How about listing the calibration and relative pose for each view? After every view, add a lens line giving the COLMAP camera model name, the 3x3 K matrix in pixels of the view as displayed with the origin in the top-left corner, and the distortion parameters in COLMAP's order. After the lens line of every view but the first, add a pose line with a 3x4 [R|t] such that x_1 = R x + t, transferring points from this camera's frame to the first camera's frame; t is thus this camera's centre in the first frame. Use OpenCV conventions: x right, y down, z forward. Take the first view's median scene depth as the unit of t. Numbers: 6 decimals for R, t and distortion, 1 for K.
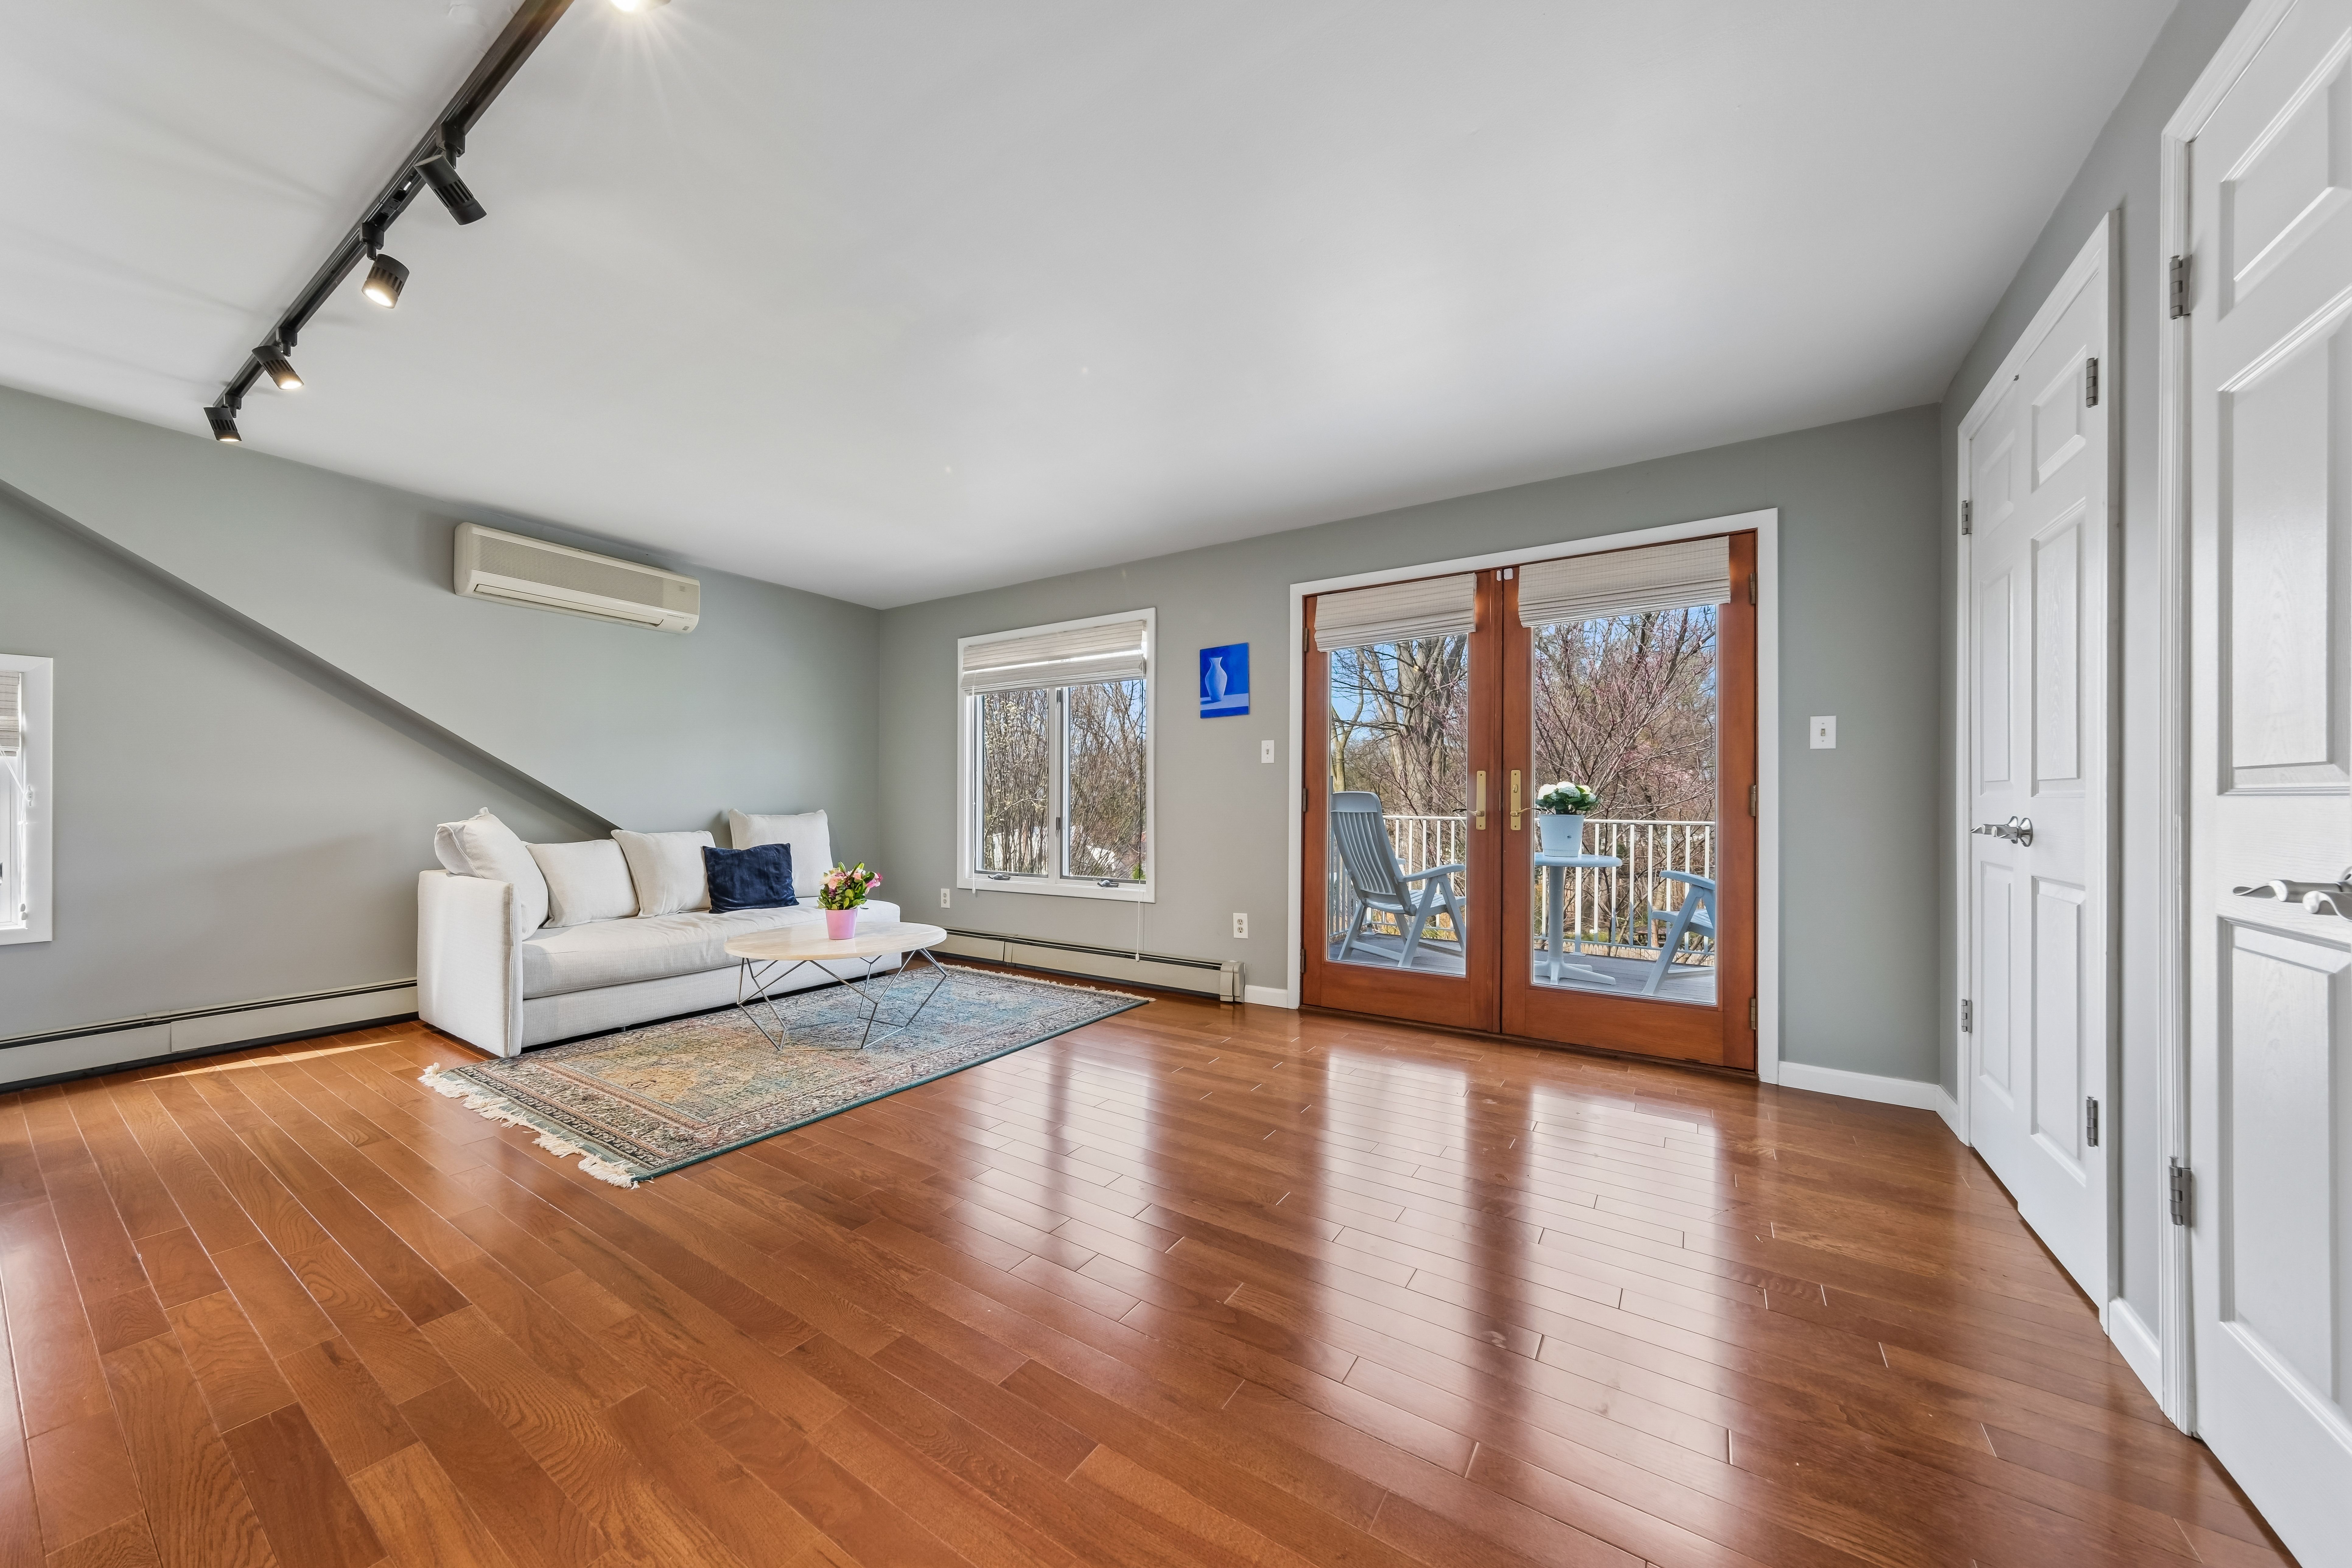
lens RADIAL K [[795.7, 0, 1170.8], [0, 795.7, 790.7], [0, 0, 1]] dist [-0.000447, 0.003175]
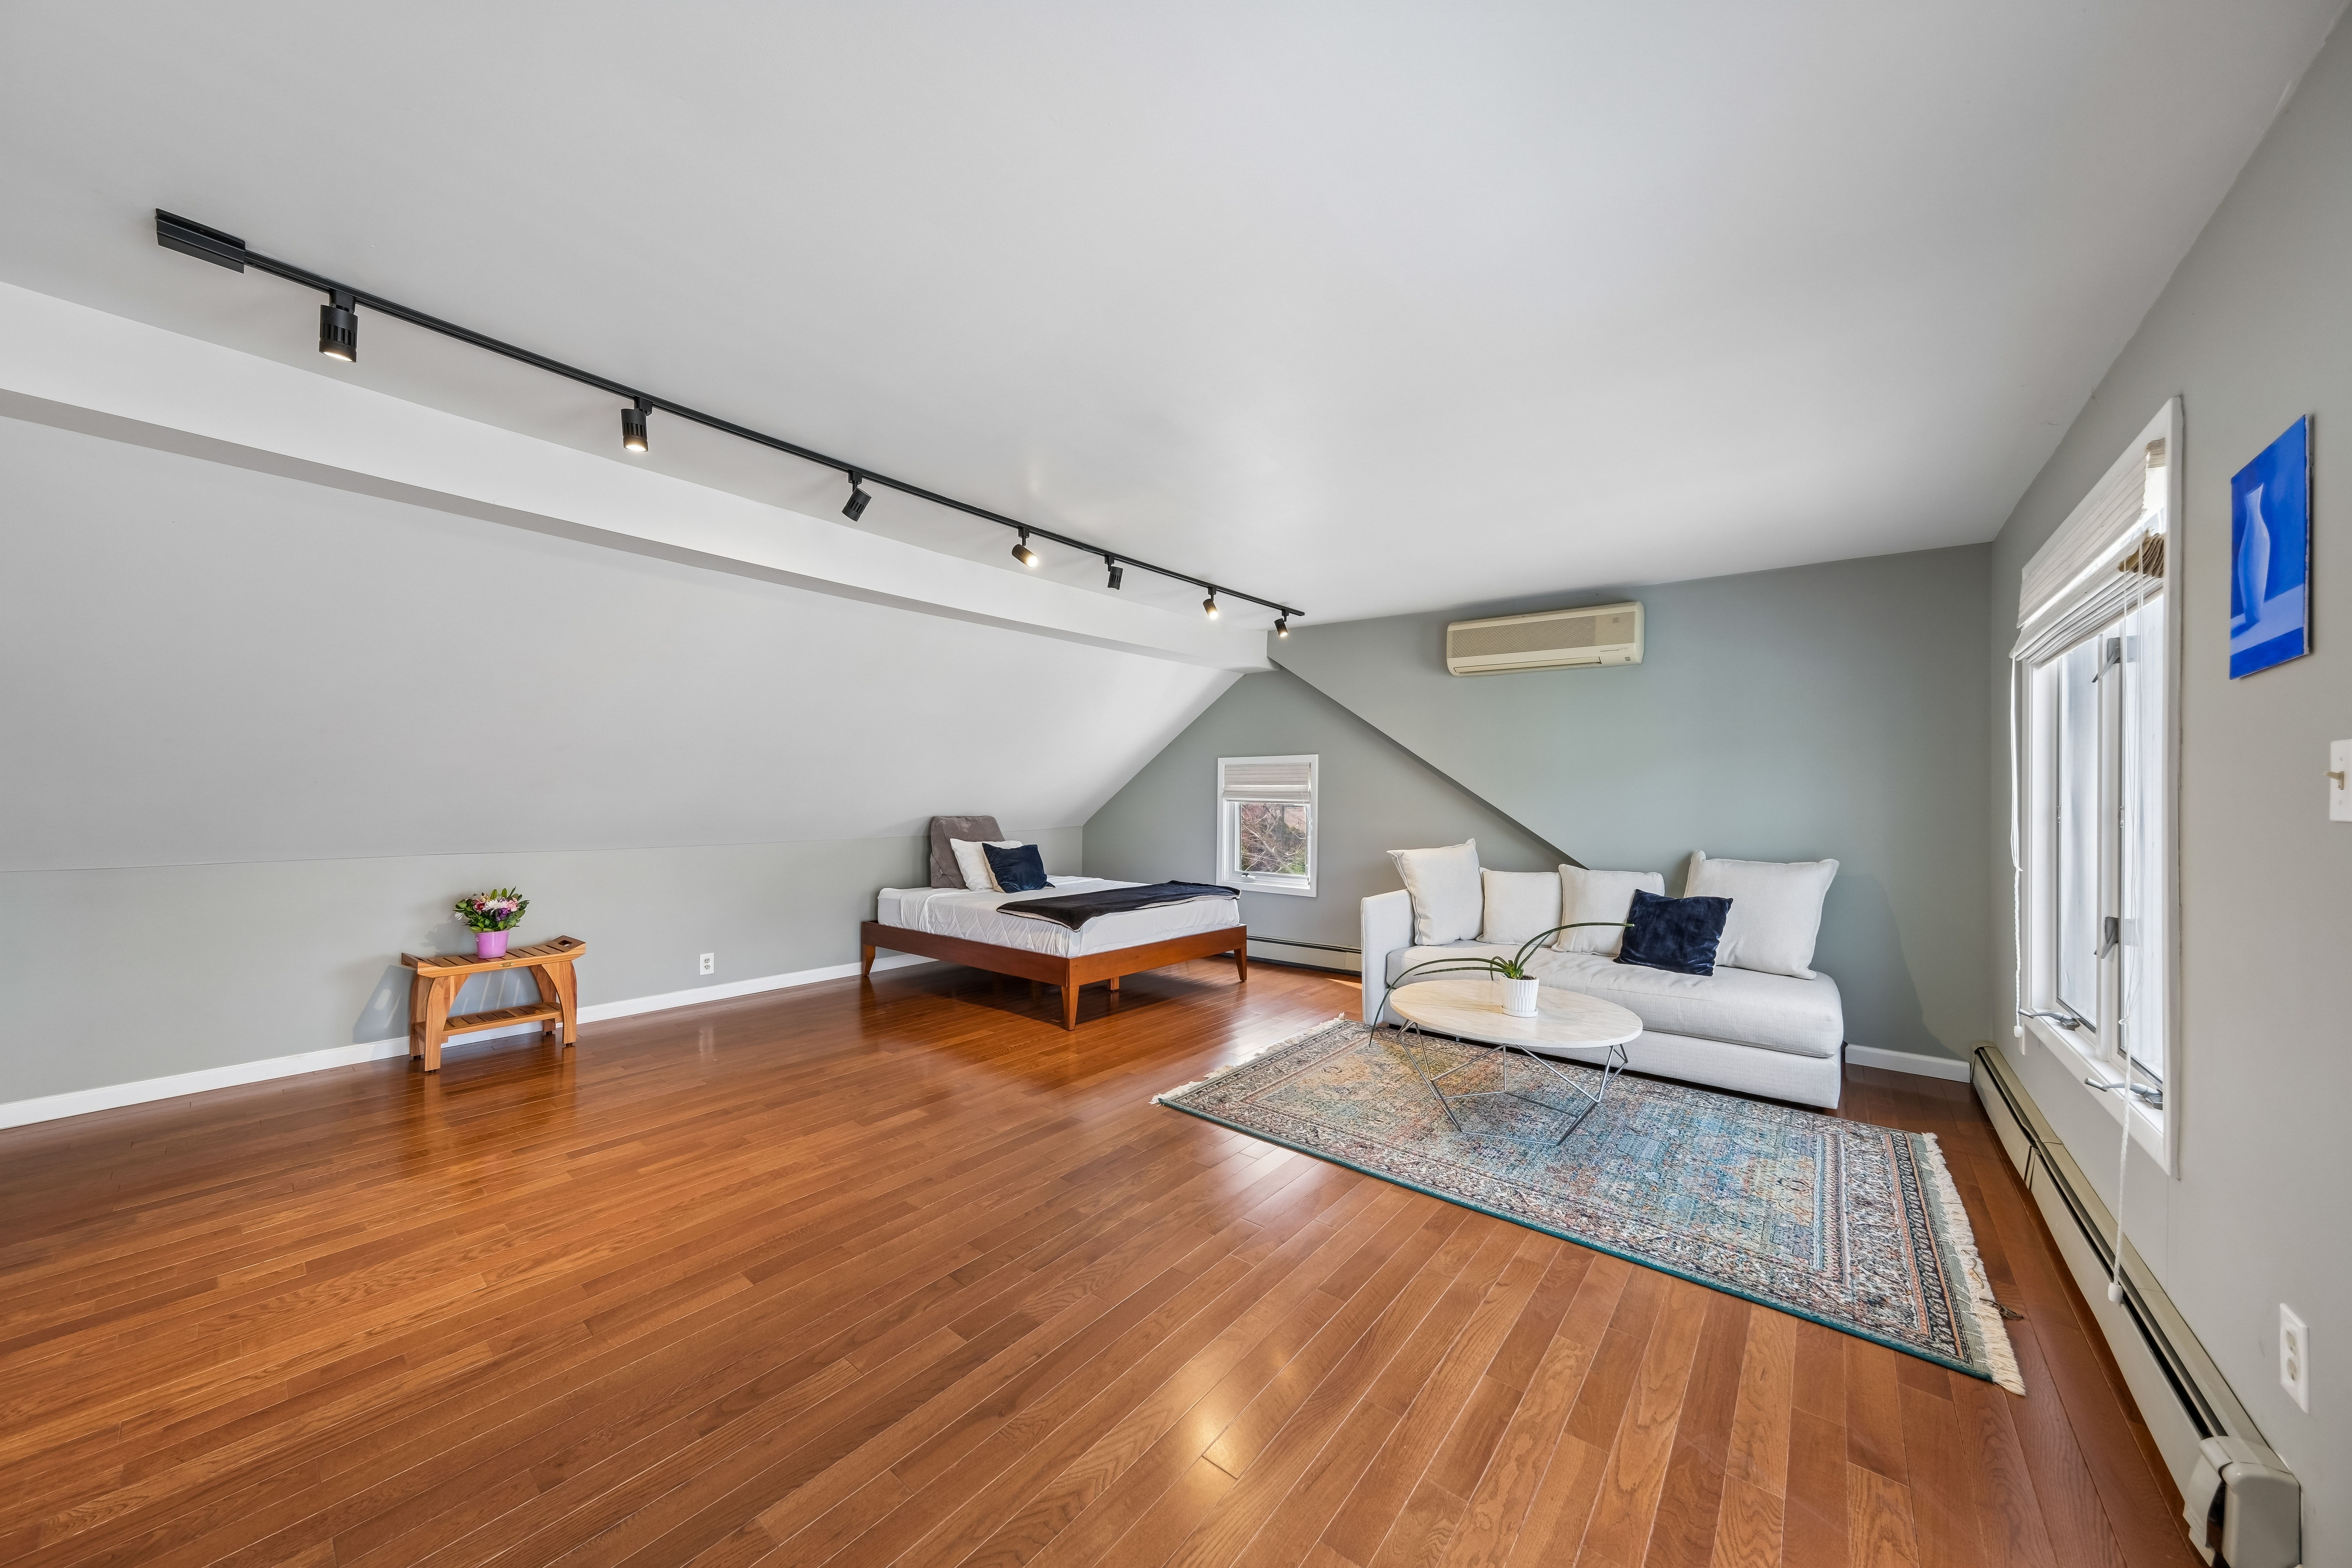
lens RADIAL K [[795.7, 0, 1170.8], [0, 795.7, 790.7], [0, 0, 1]] dist [-0.000447, 0.003175]
pose [[-0.089673, -0.008299, -0.995937, 0.515527], [0.004262, 0.999953, -0.008716, -0.053157], [0.995962, -0.005027, -0.089633, 0.716287]]
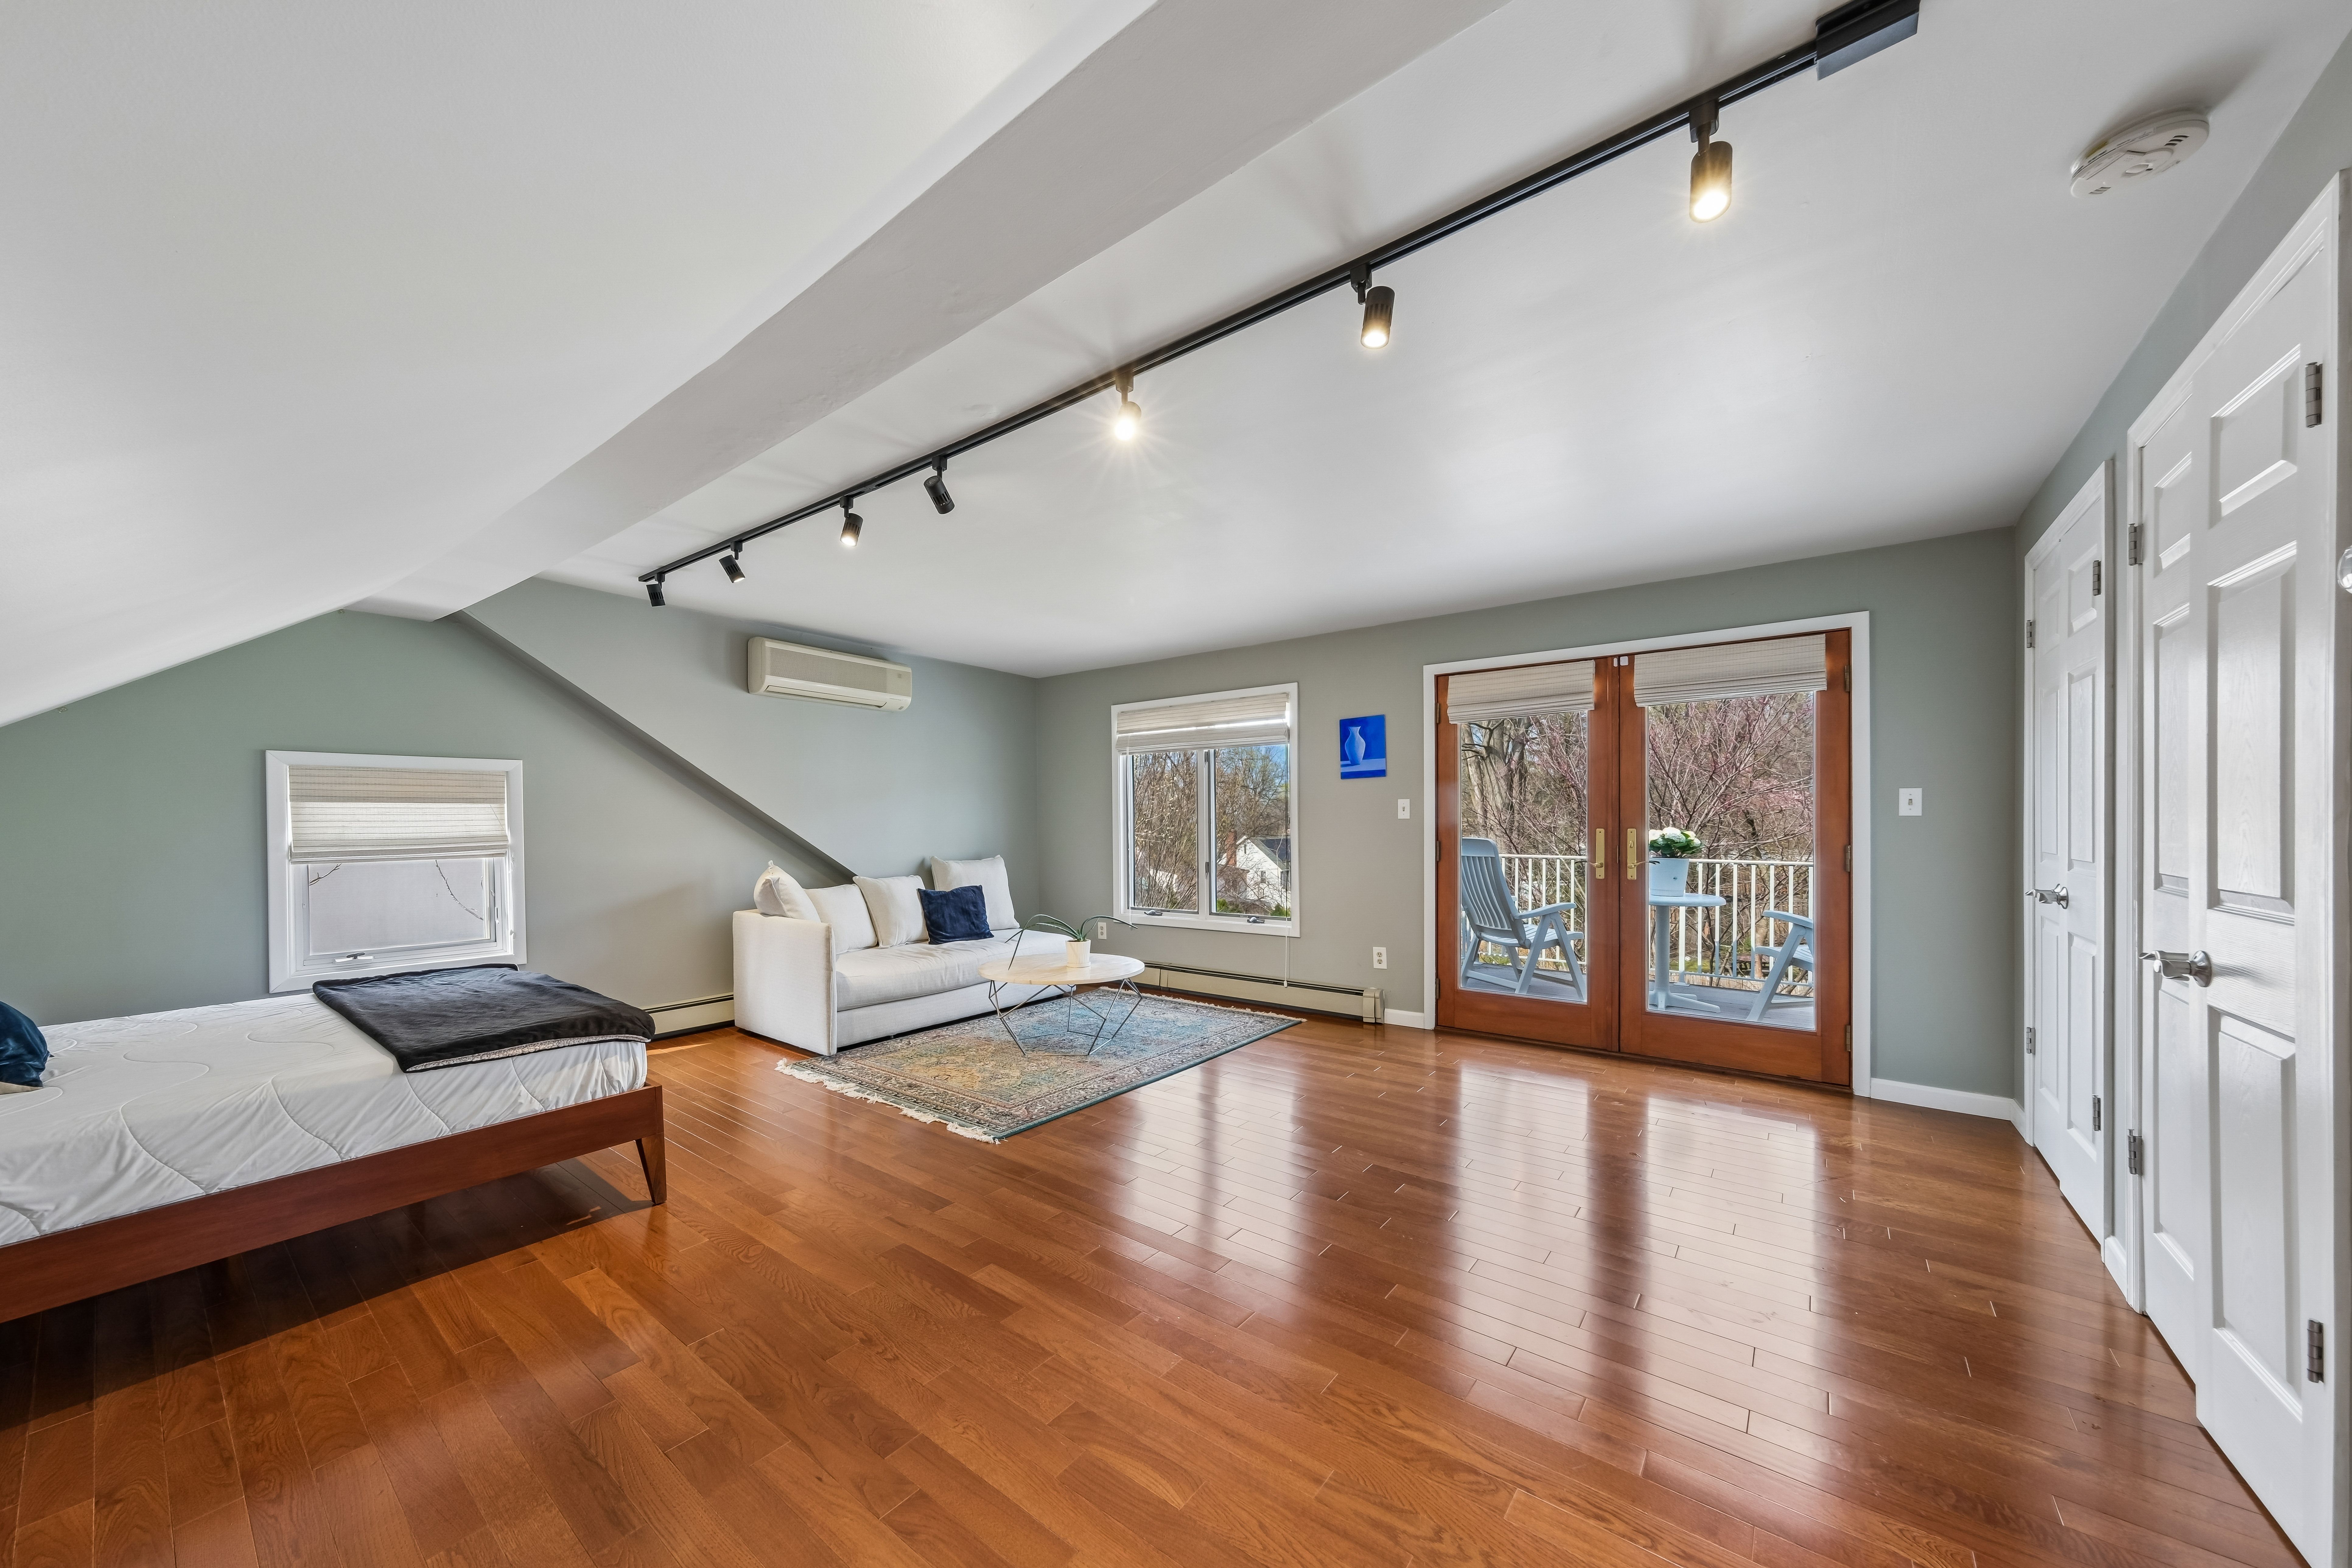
lens RADIAL K [[811.8, 0, 1151.5], [0, 811.8, 819.7], [0, 0, 1]] dist [-0.000962, 0.003437]
pose [[0.995428, -0.009530, -0.095039, -0.154848], [0.010520, 0.999895, 0.009925, -0.057301], [0.094934, -0.010879, 0.995424, -0.253738]]
